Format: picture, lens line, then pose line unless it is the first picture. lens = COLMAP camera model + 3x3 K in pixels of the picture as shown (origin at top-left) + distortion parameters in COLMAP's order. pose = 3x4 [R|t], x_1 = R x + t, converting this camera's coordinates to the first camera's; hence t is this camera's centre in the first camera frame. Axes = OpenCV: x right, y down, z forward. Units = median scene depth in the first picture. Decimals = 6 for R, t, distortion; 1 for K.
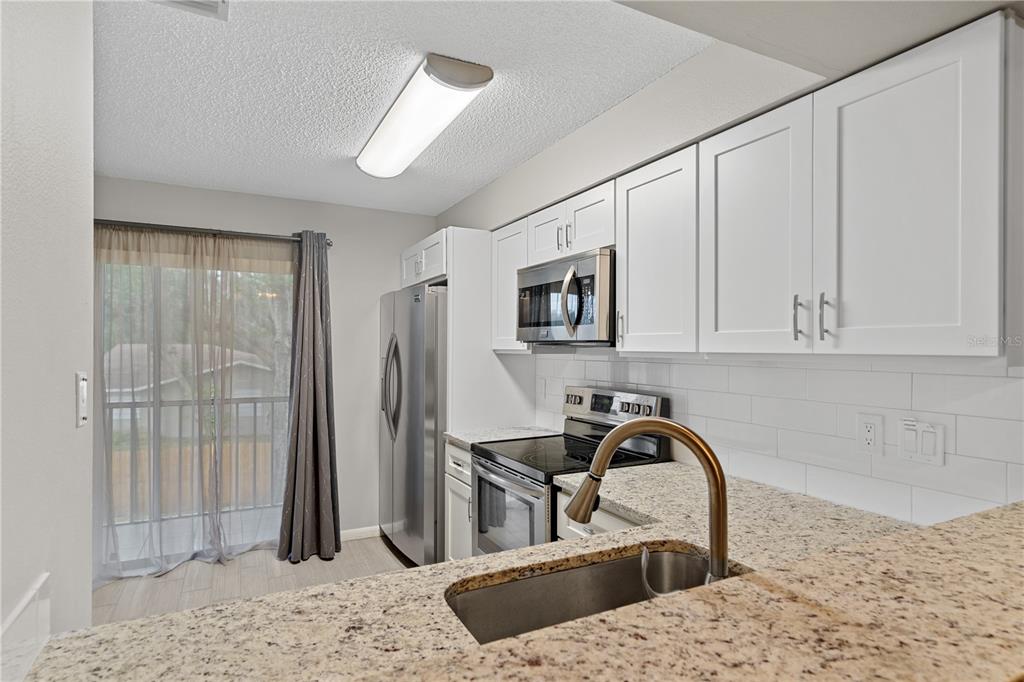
lens RADIAL K [[556.6, 0, 517.5], [0, 556.6, 344.2], [0, 0, 1]] dist [0.003741, 0.000335]
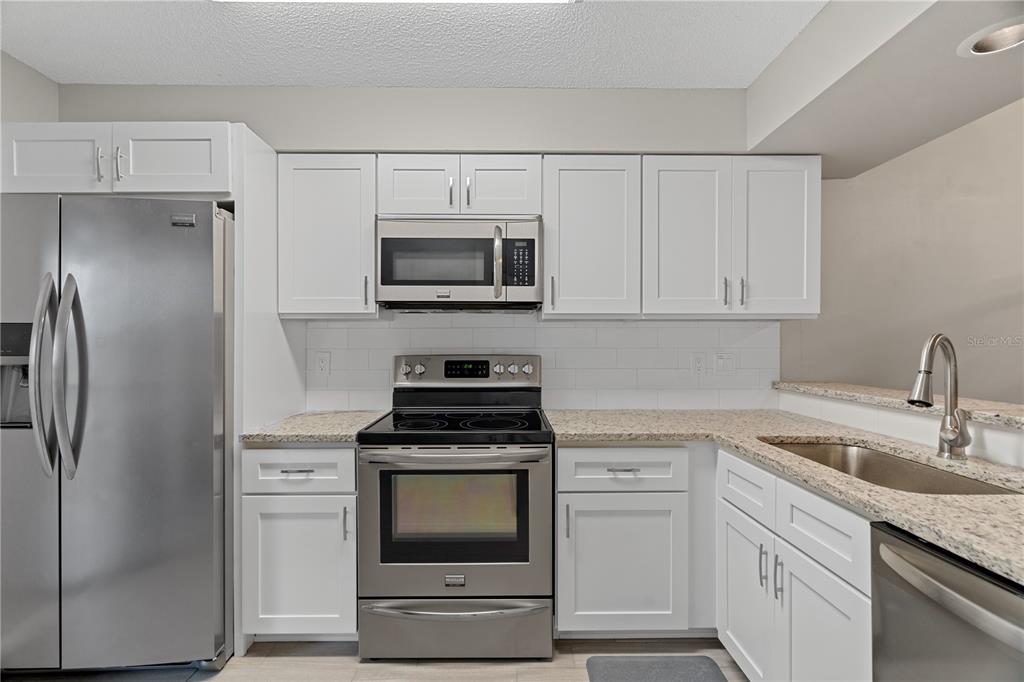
lens RADIAL K [[464.1, 0, 506.1], [0, 464.1, 346.5], [0, 0, 1]] dist [-0.001133, -0.000121]
pose [[0.434427, -0.009269, 0.900659, -0.683333], [0.002179, 0.999955, 0.009240, 0.069339], [-0.900704, -0.002052, 0.434428, 0.683851]]
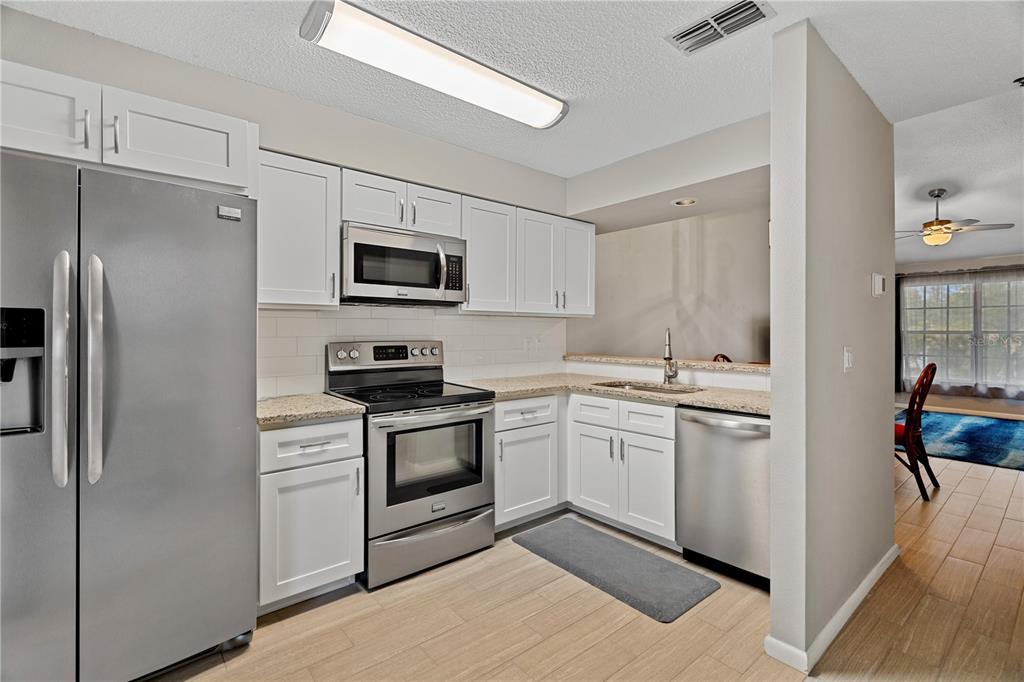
lens RADIAL K [[464.1, 0, 522.4], [0, 464.1, 331.6], [0, 0, 1]] dist [-0.001133, -0.000121]
pose [[-0.244736, -0.006339, 0.969569, -1.087543], [-0.003267, 0.999978, 0.005713, 0.063133], [-0.969584, -0.001770, -0.244751, 1.165758]]
